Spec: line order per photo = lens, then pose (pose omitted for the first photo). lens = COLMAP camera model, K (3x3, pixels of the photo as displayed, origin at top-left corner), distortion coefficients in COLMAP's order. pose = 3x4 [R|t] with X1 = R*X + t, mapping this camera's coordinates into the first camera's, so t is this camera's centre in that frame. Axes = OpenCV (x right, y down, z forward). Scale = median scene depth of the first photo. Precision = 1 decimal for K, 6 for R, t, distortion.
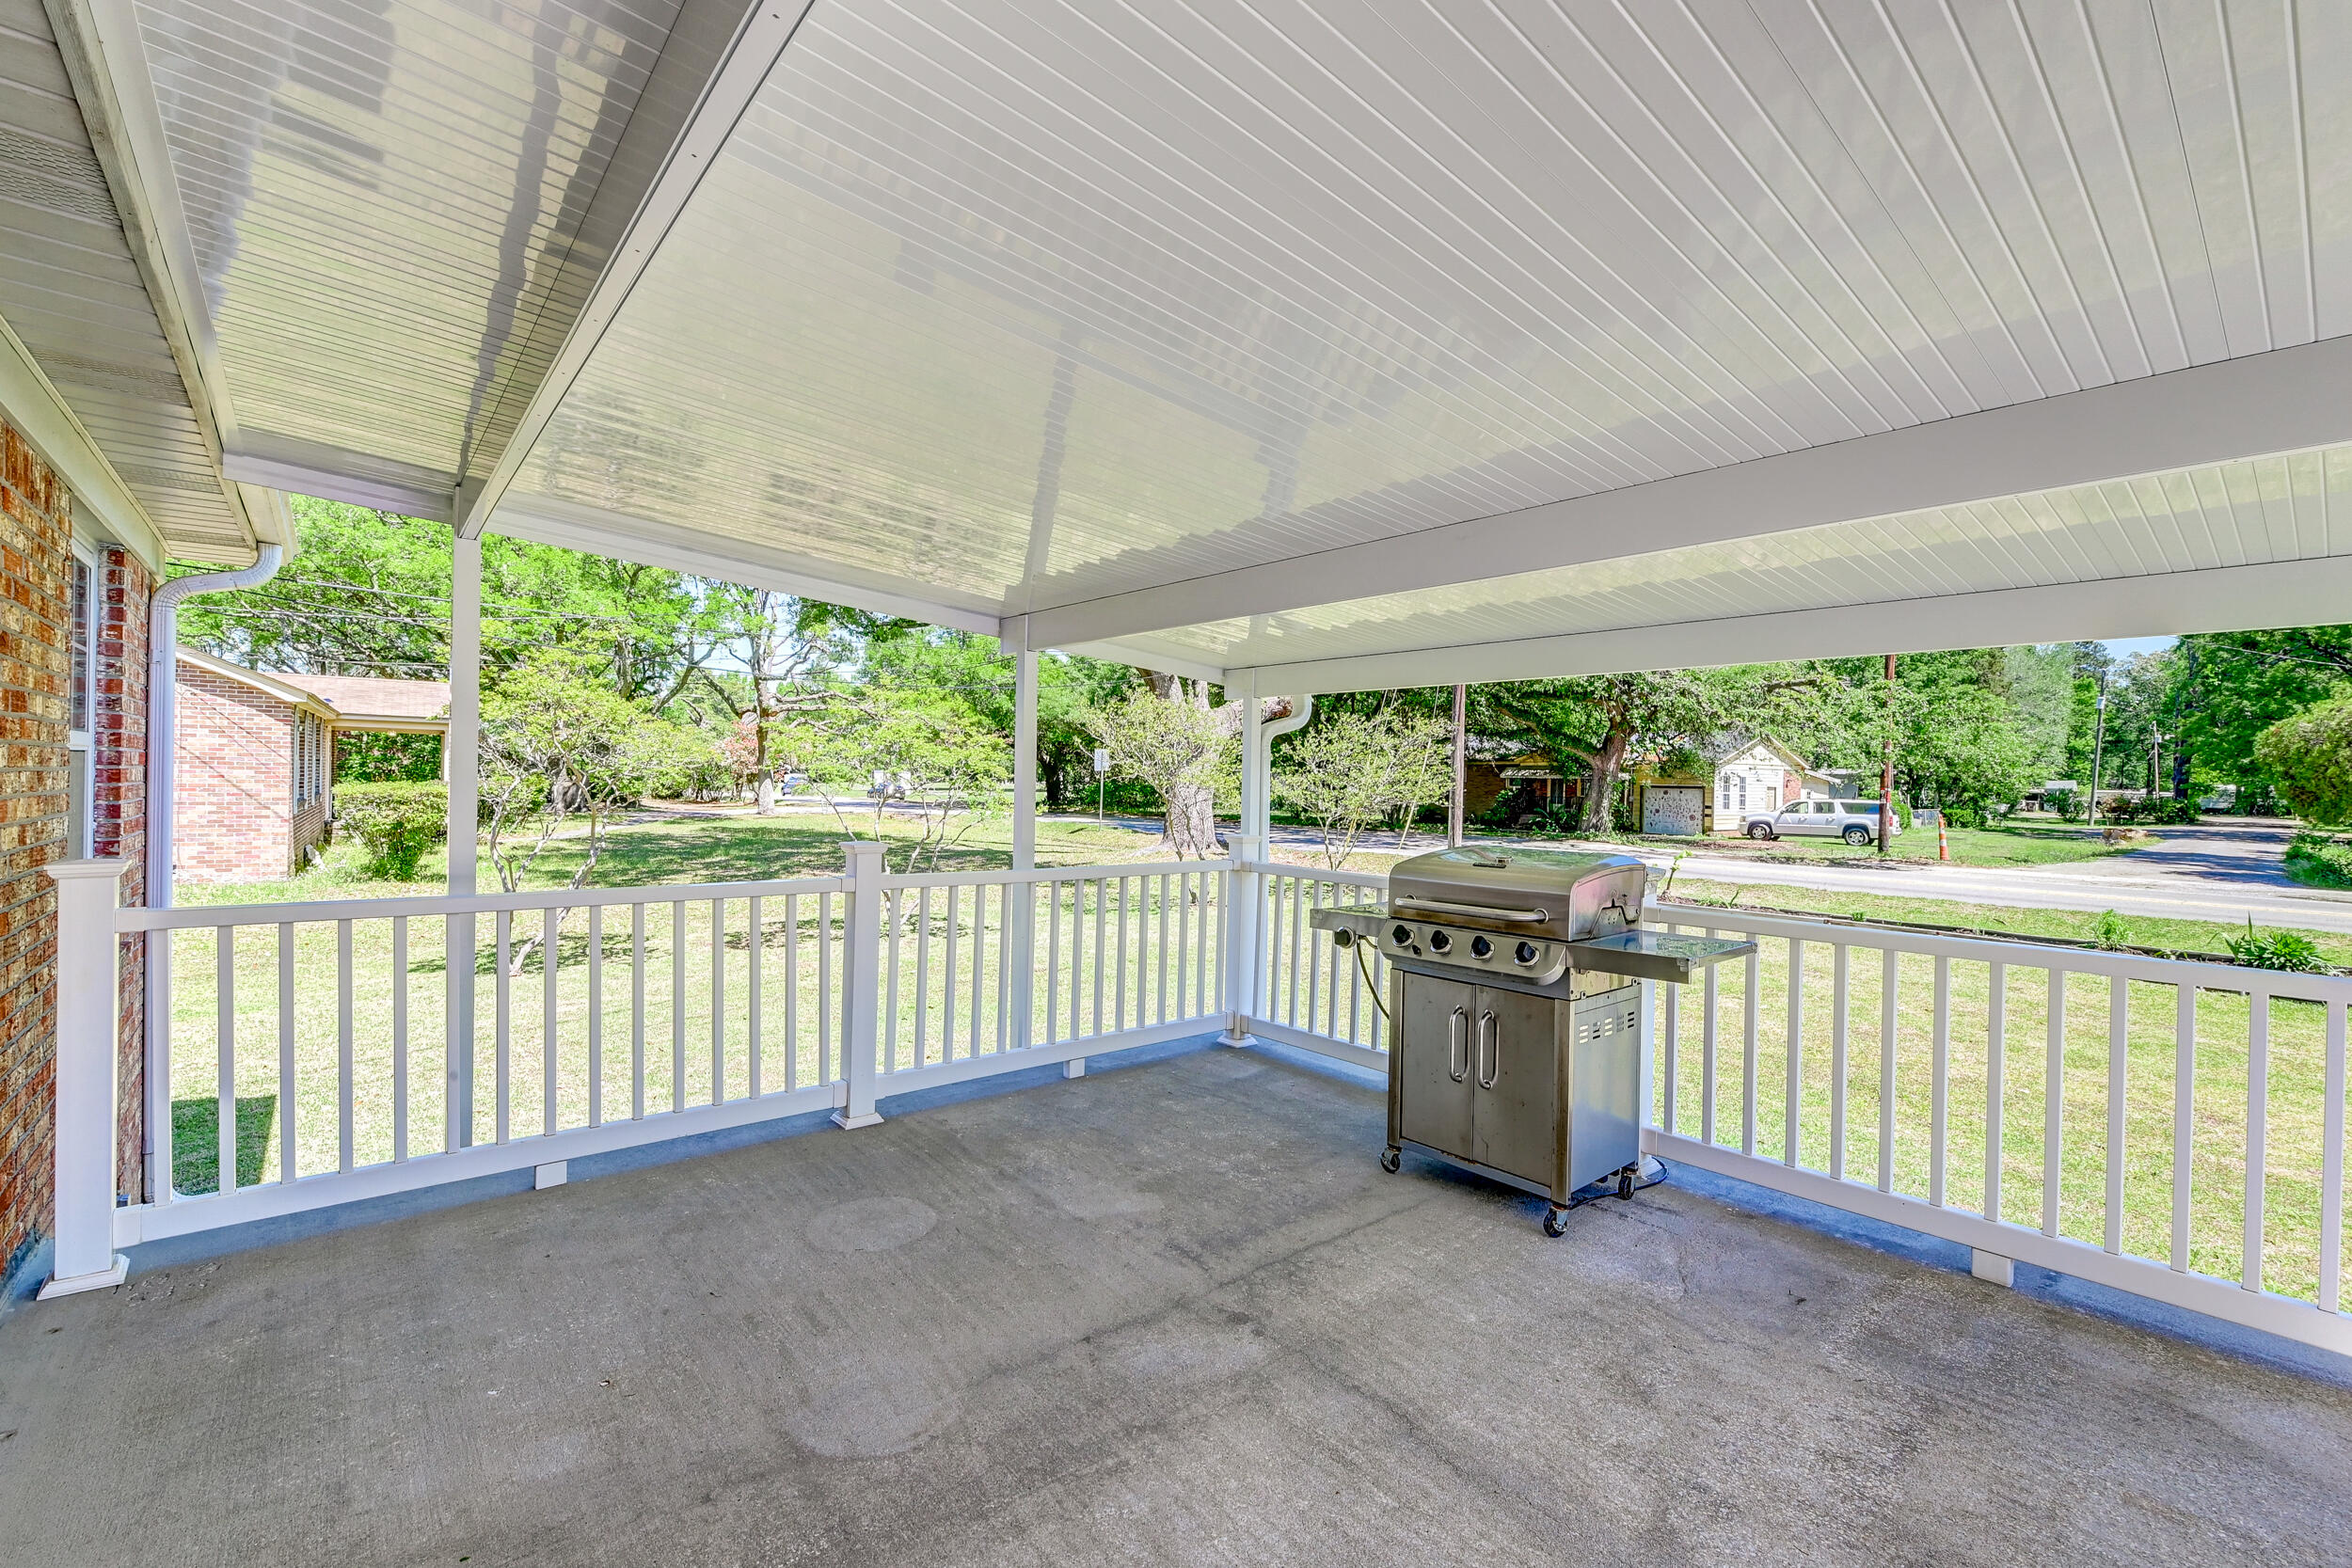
lens RADIAL K [[1034.3, 0, 1124.8], [0, 1034.3, 793.2], [0, 0, 1]] dist [0.003607, -0.003426]
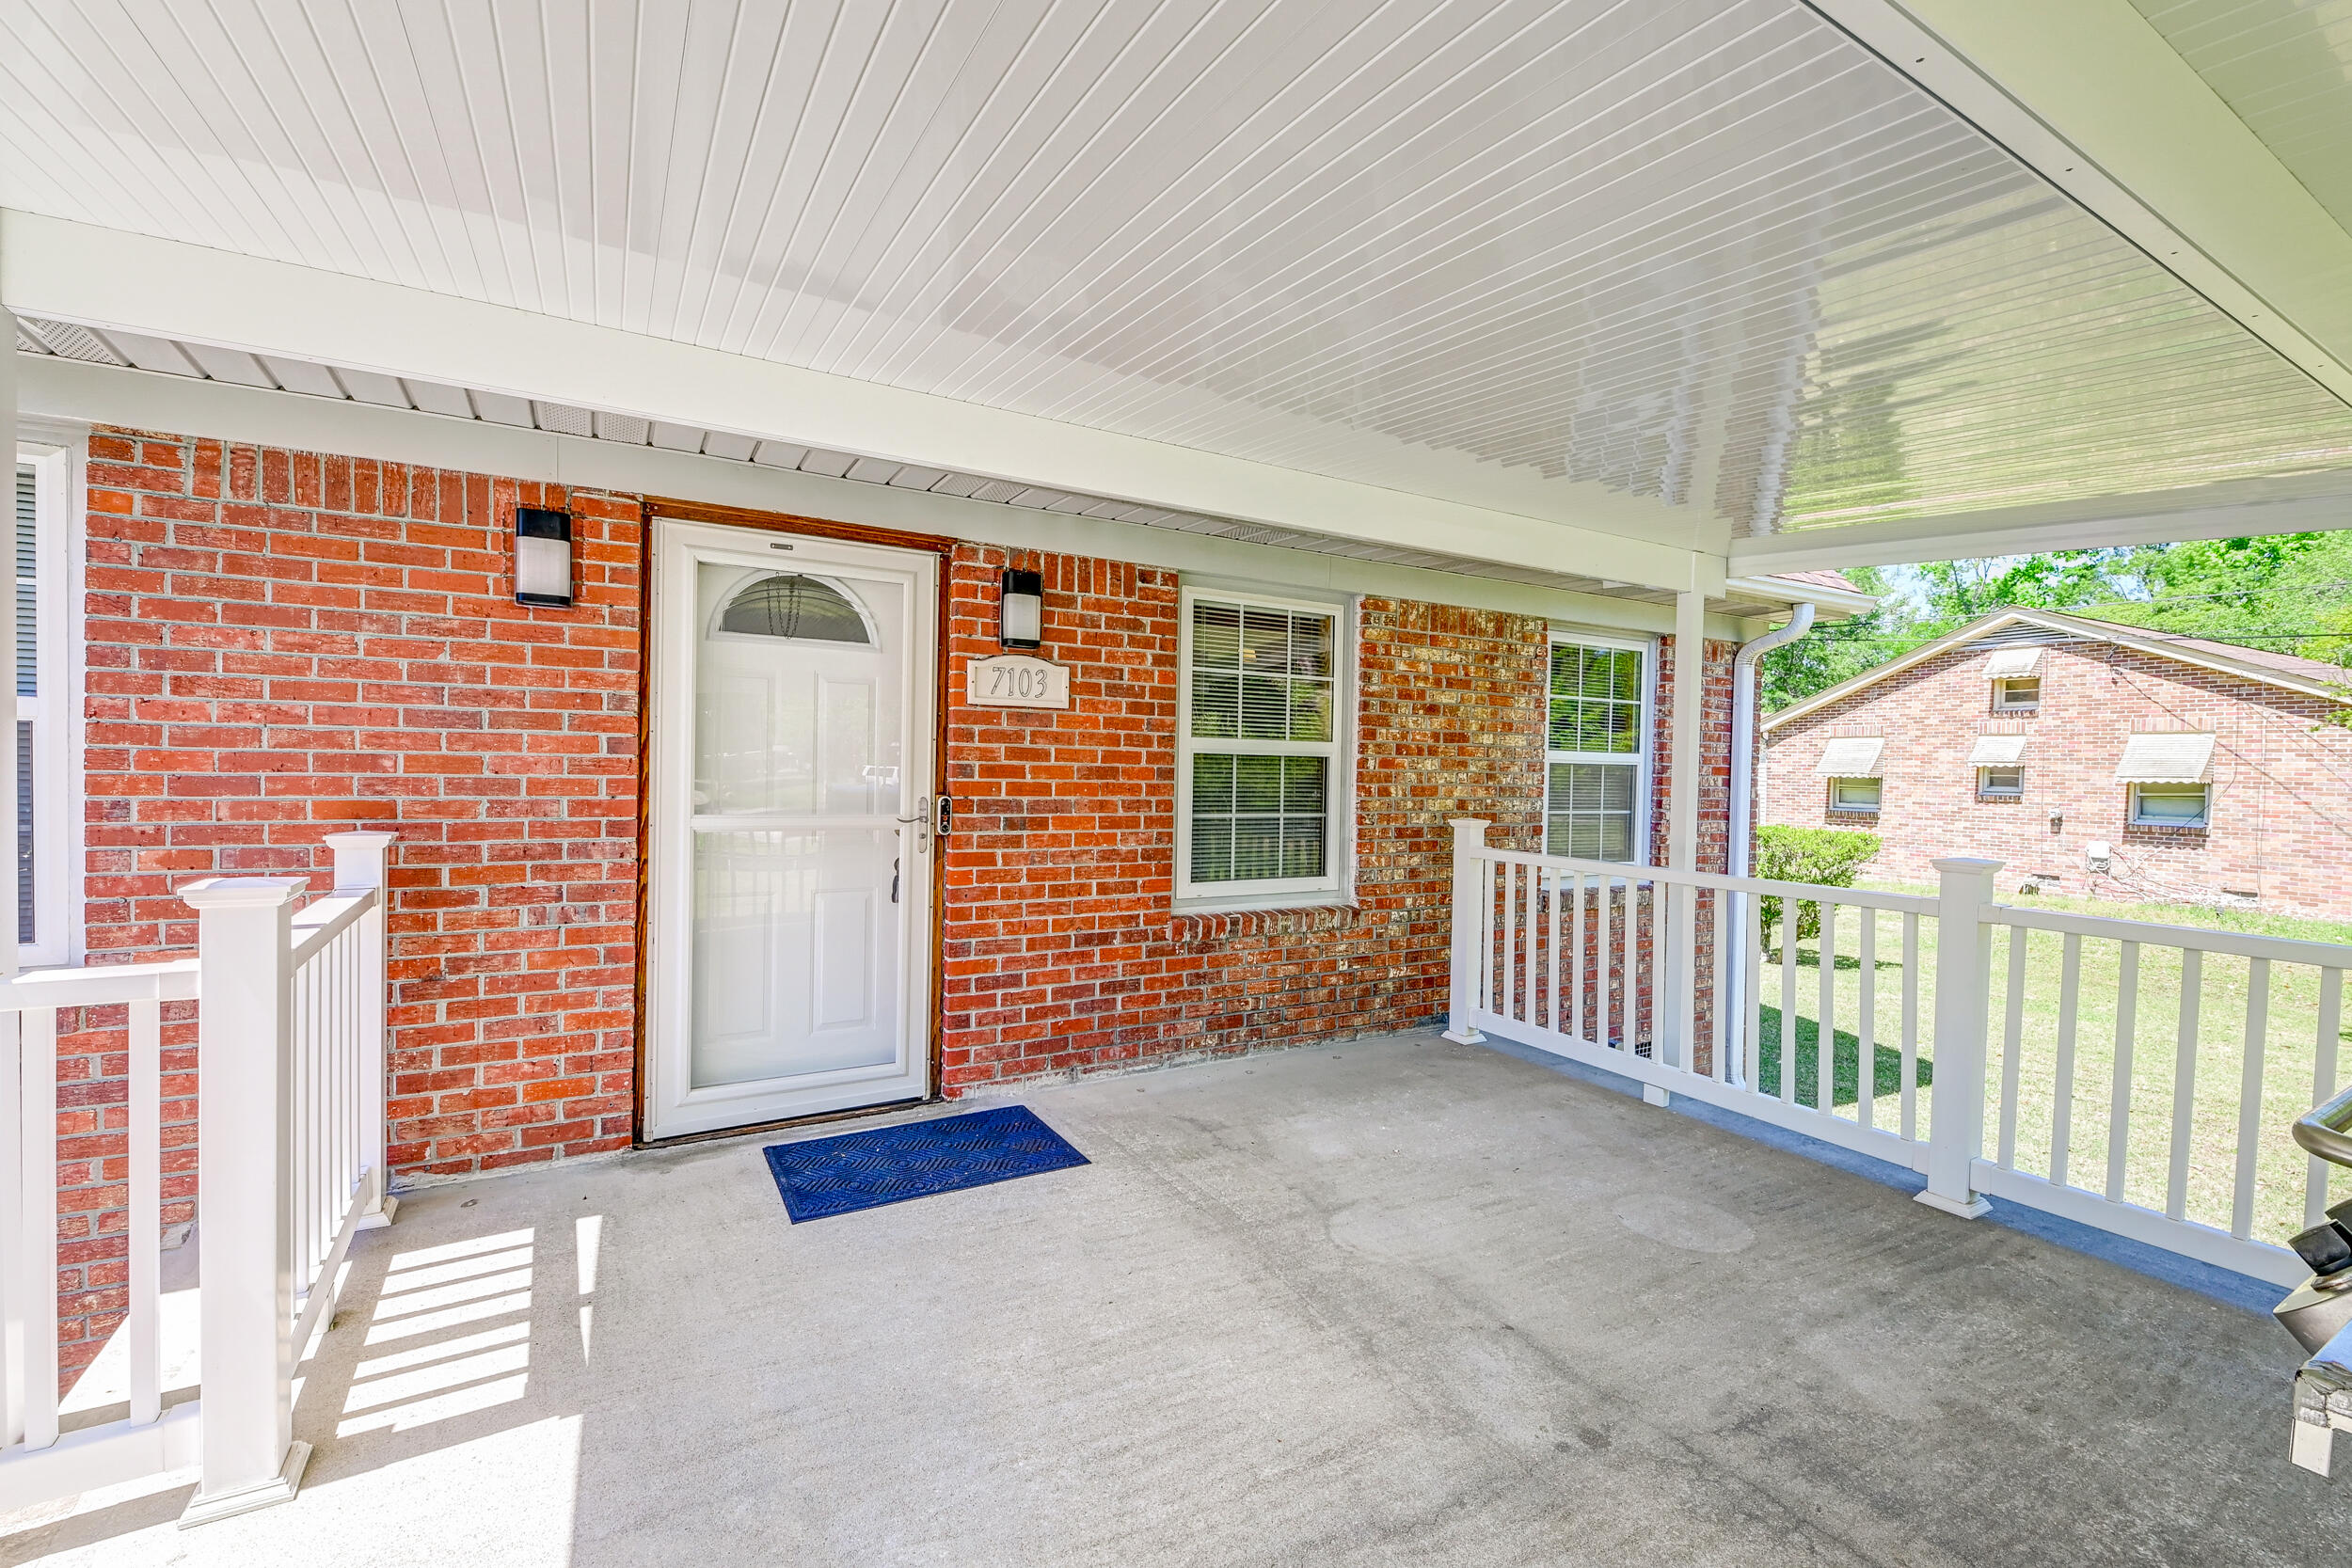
lens RADIAL K [[1034.3, 0, 1198.5], [0, 1034.3, 770.4], [0, 0, 1]] dist [0.003607, -0.003426]
pose [[-0.182522, -0.020084, -0.982997, 0.757979], [-0.037534, 0.999205, -0.013446, 0.015120], [0.982485, 0.034442, -0.183131, 0.660609]]
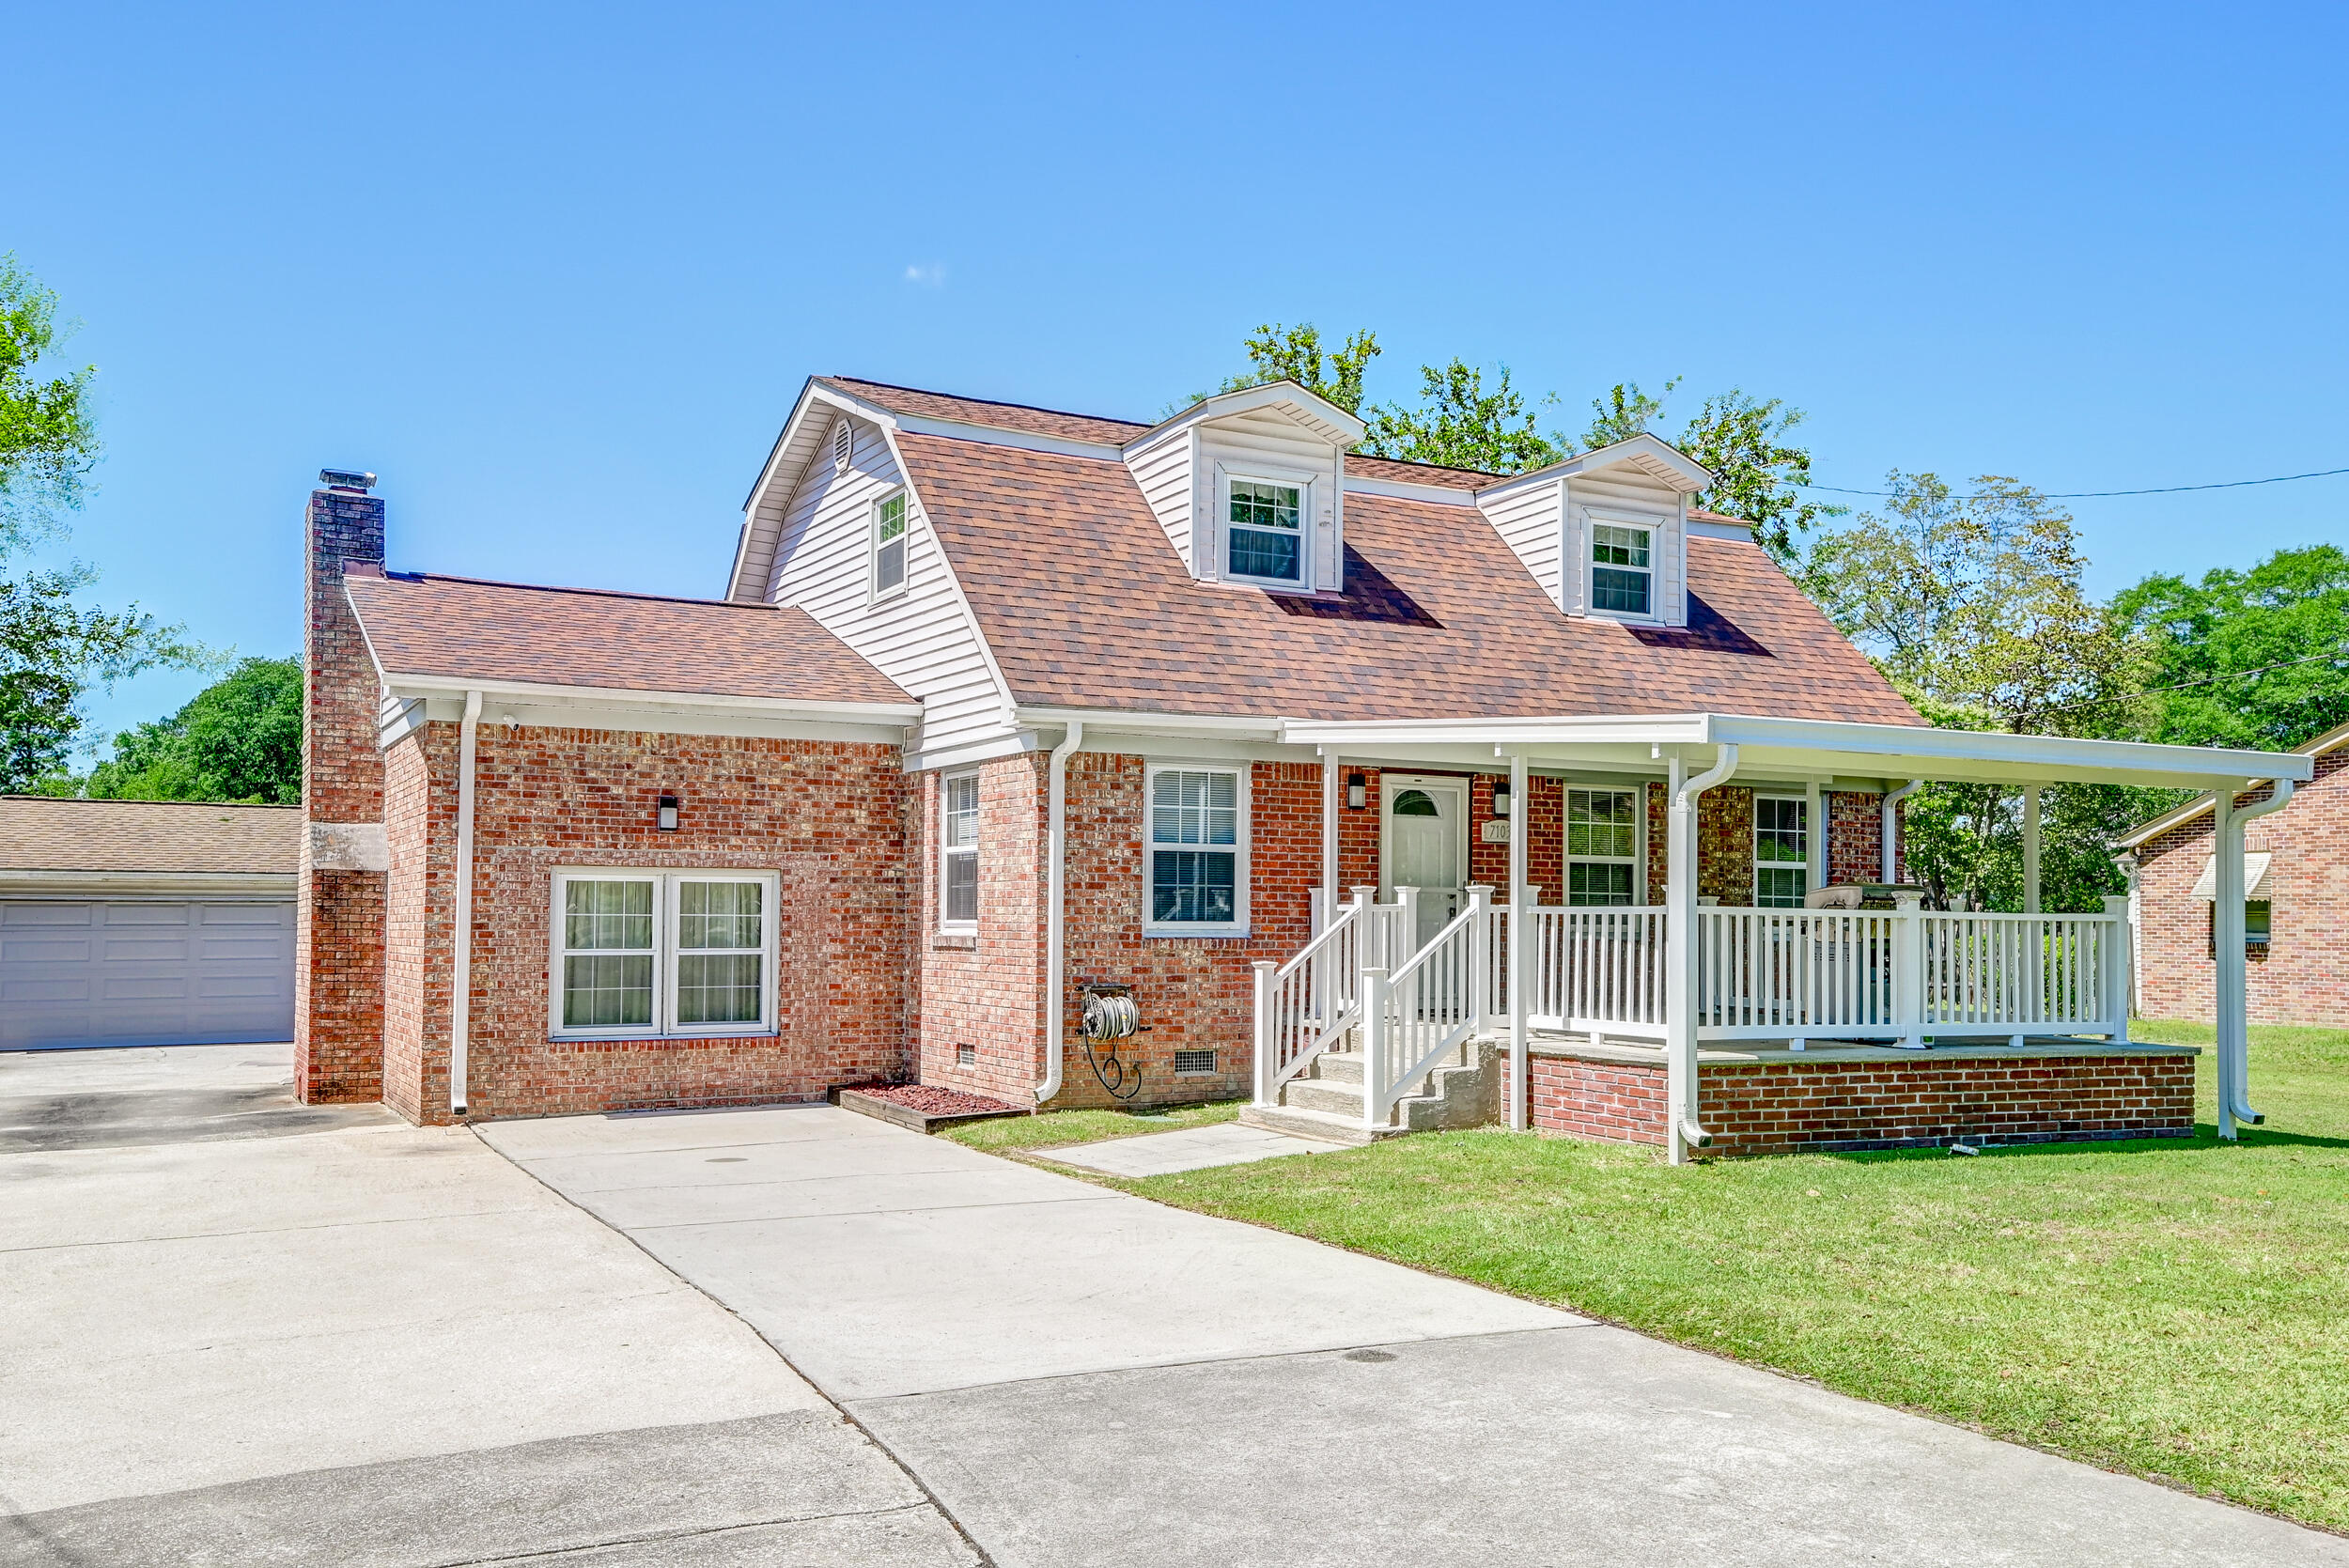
lens RADIAL K [[1939.7, 0, 1153.9], [0, 1939.7, 784.0], [0, 0, 1]] dist [0.099057, -0.013885]
pose [[-0.246230, -0.090442, -0.964982, 5.095685], [-0.028116, 0.995884, -0.086164, 0.265500], [0.968804, 0.005915, -0.247759, 0.622485]]
